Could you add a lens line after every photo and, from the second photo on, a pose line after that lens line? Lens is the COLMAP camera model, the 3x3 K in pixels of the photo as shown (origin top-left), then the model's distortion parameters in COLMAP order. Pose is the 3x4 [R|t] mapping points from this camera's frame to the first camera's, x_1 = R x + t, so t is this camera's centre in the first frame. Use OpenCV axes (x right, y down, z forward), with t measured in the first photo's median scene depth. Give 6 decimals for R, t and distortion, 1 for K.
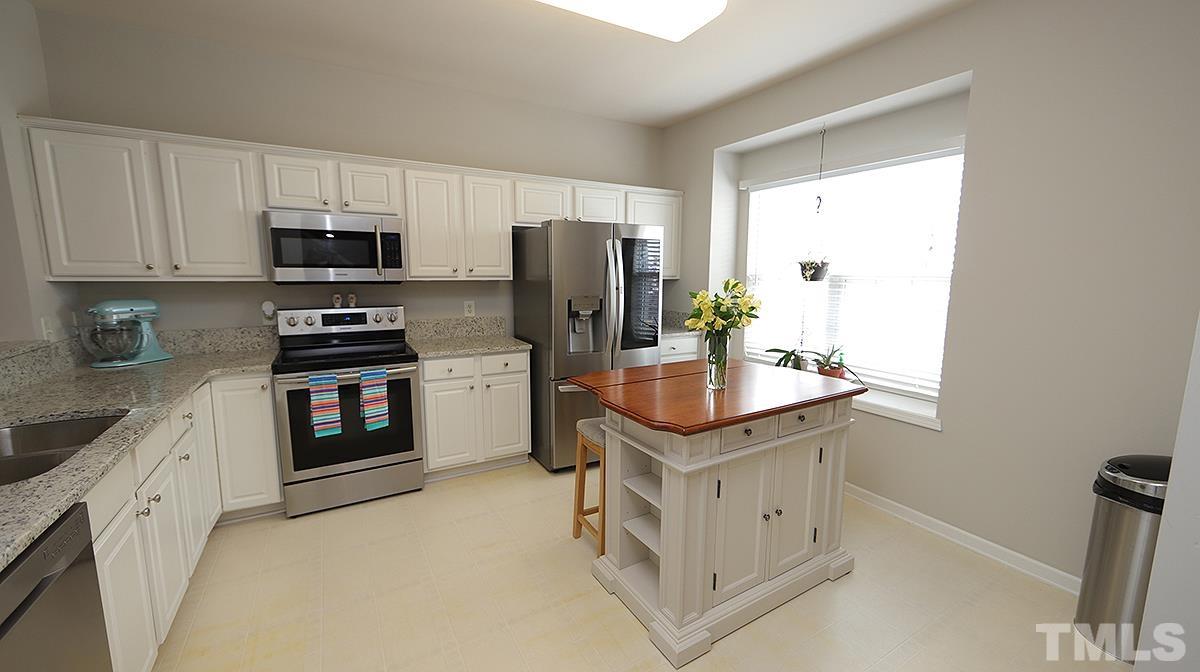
lens RADIAL K [[467.7, 0, 603.2], [0, 467.7, 337.5], [0, 0, 1]] dist [-0.000674, 0.000490]
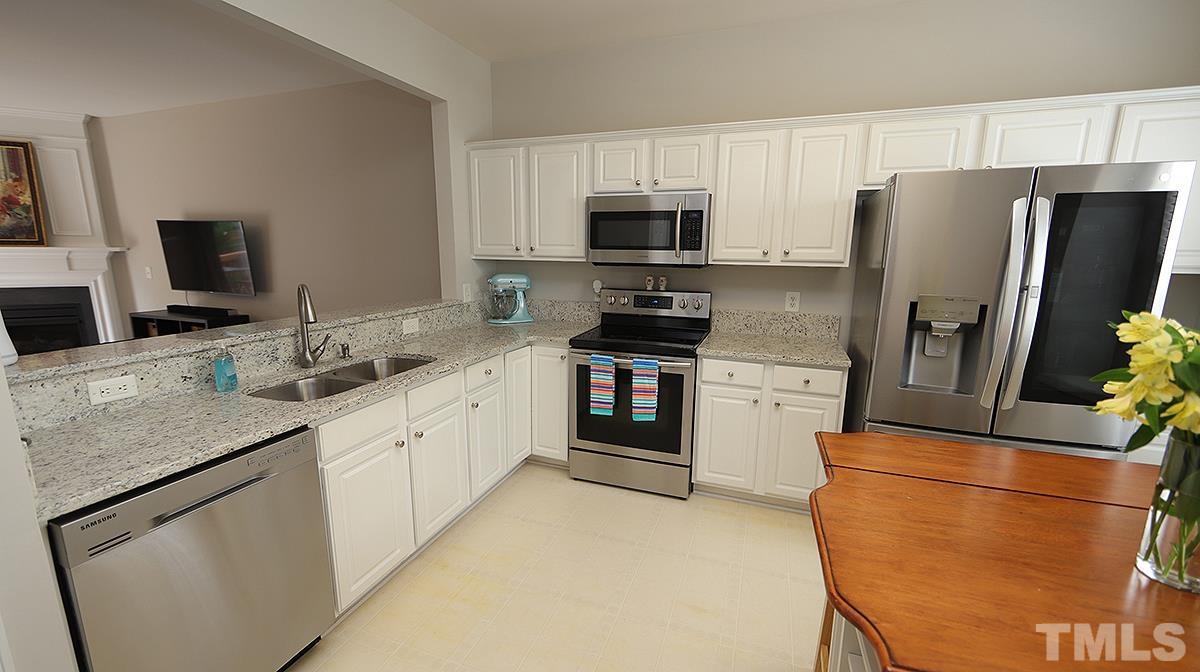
lens RADIAL K [[467.7, 0, 603.2], [0, 467.7, 337.5], [0, 0, 1]] dist [-0.000674, 0.000490]
pose [[0.641672, 0.141709, -0.753775, 0.143772], [-0.115516, 0.989429, 0.087675, -0.042265], [0.758230, 0.030815, 0.651258, 0.296857]]
